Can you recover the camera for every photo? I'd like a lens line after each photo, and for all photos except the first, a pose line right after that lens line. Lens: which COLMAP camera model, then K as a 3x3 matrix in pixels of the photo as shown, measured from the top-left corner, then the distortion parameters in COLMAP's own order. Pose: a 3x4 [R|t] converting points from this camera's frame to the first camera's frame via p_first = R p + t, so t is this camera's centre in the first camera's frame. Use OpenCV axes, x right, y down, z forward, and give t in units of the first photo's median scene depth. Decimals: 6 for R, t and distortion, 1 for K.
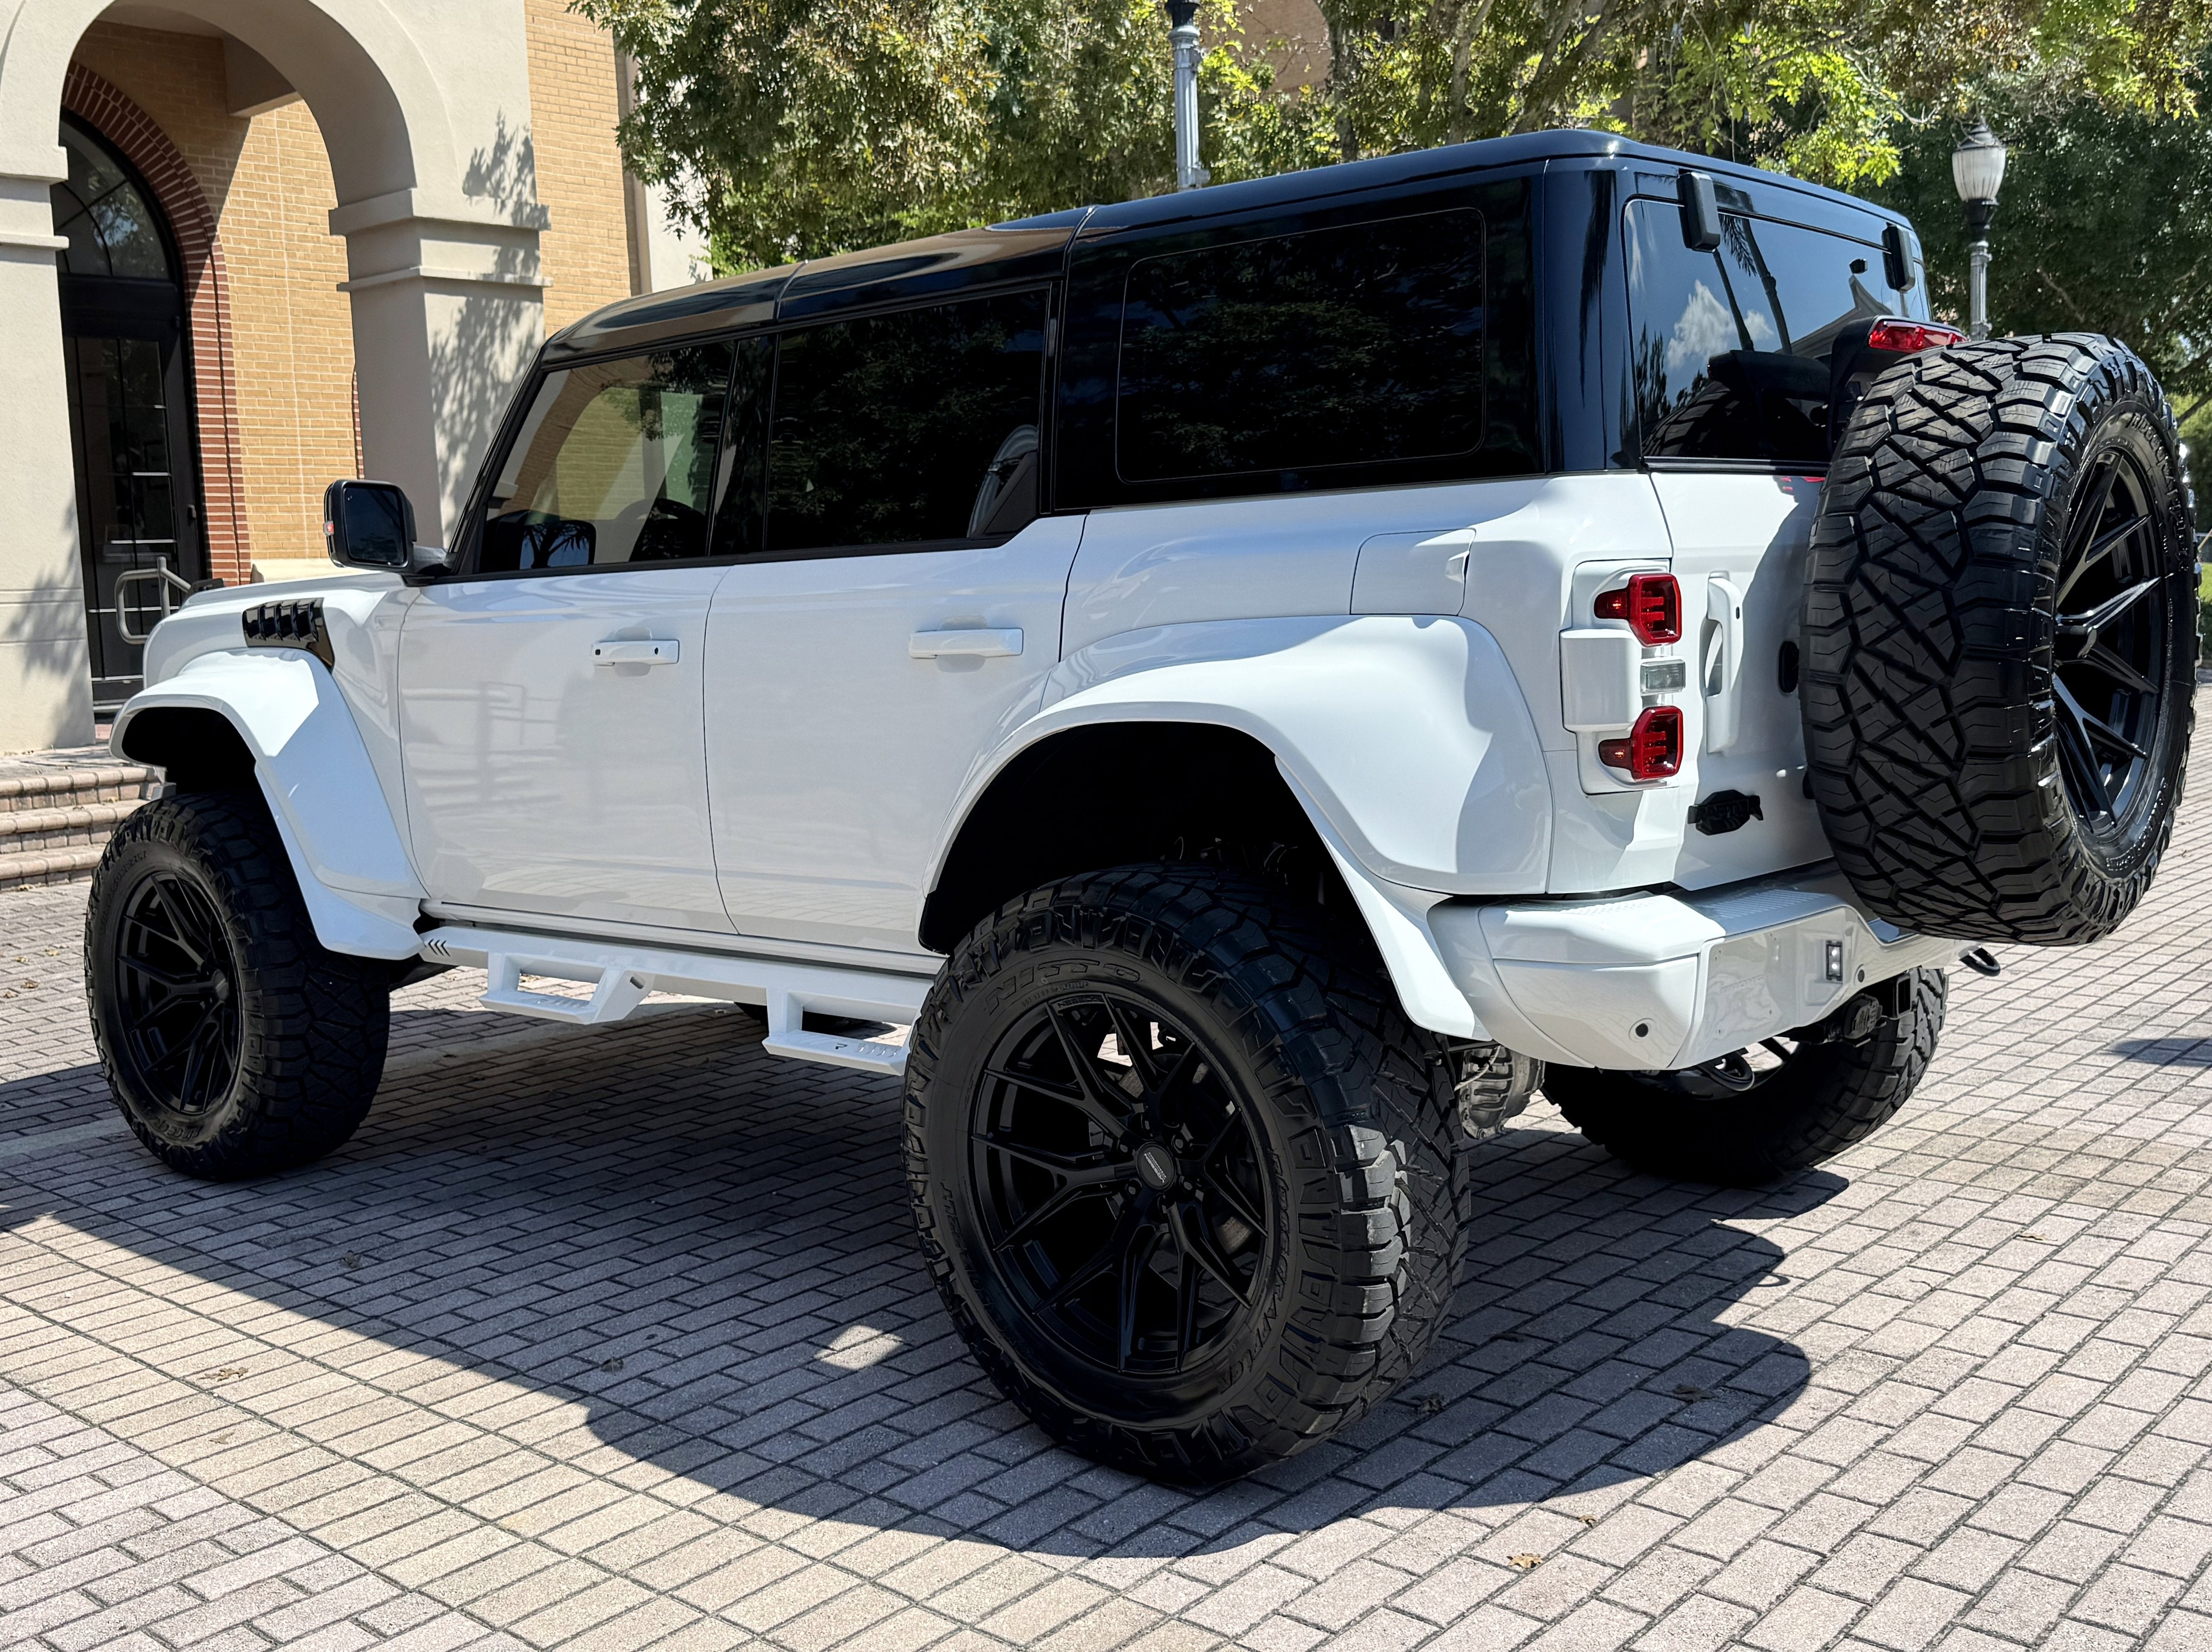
lens RADIAL K [[2210.0, 0, 1106.0], [0, 2210.0, 826.0], [0, 0, 1]] dist [0.143123, -0.341899]
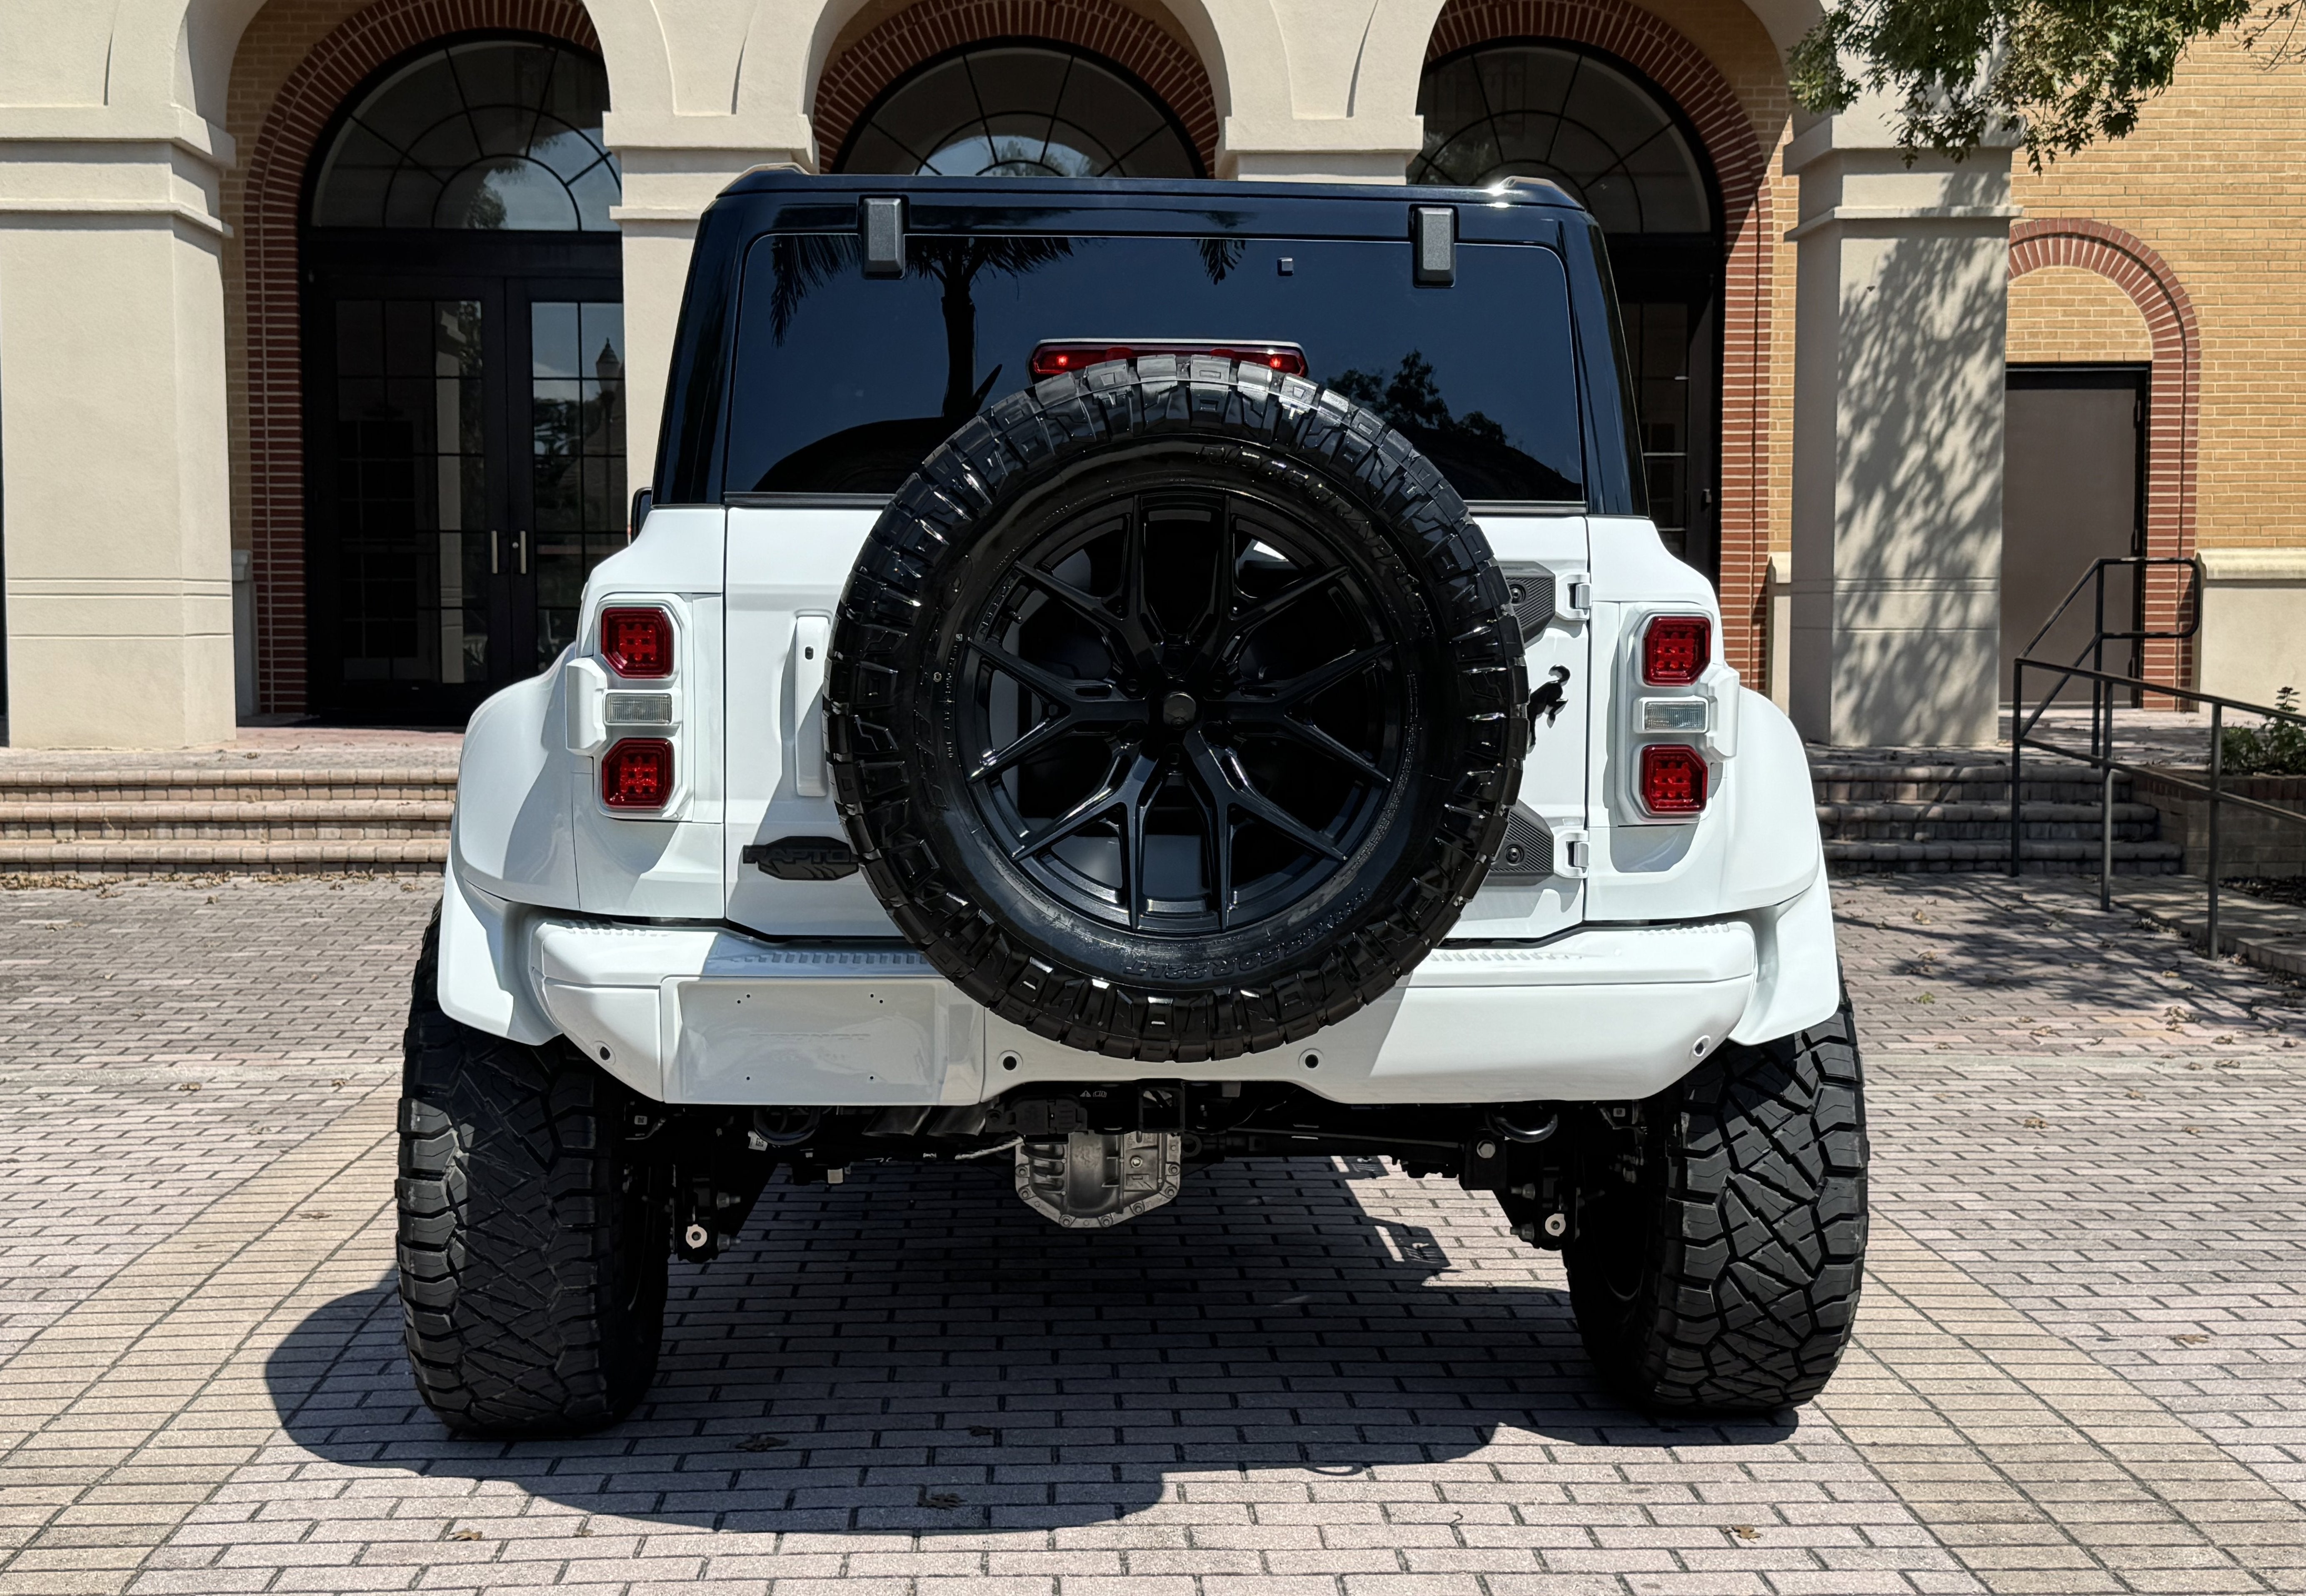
lens RADIAL K [[2968.2, 0, 1153.0], [0, 2968.2, 798.0], [0, 0, 1]] dist [0.118887, -0.077159]
pose [[0.681834, 0.081897, -0.726908, 0.345132], [-0.106004, 0.994286, 0.012590, -0.016840], [0.723786, 0.068471, 0.686619, 0.058574]]
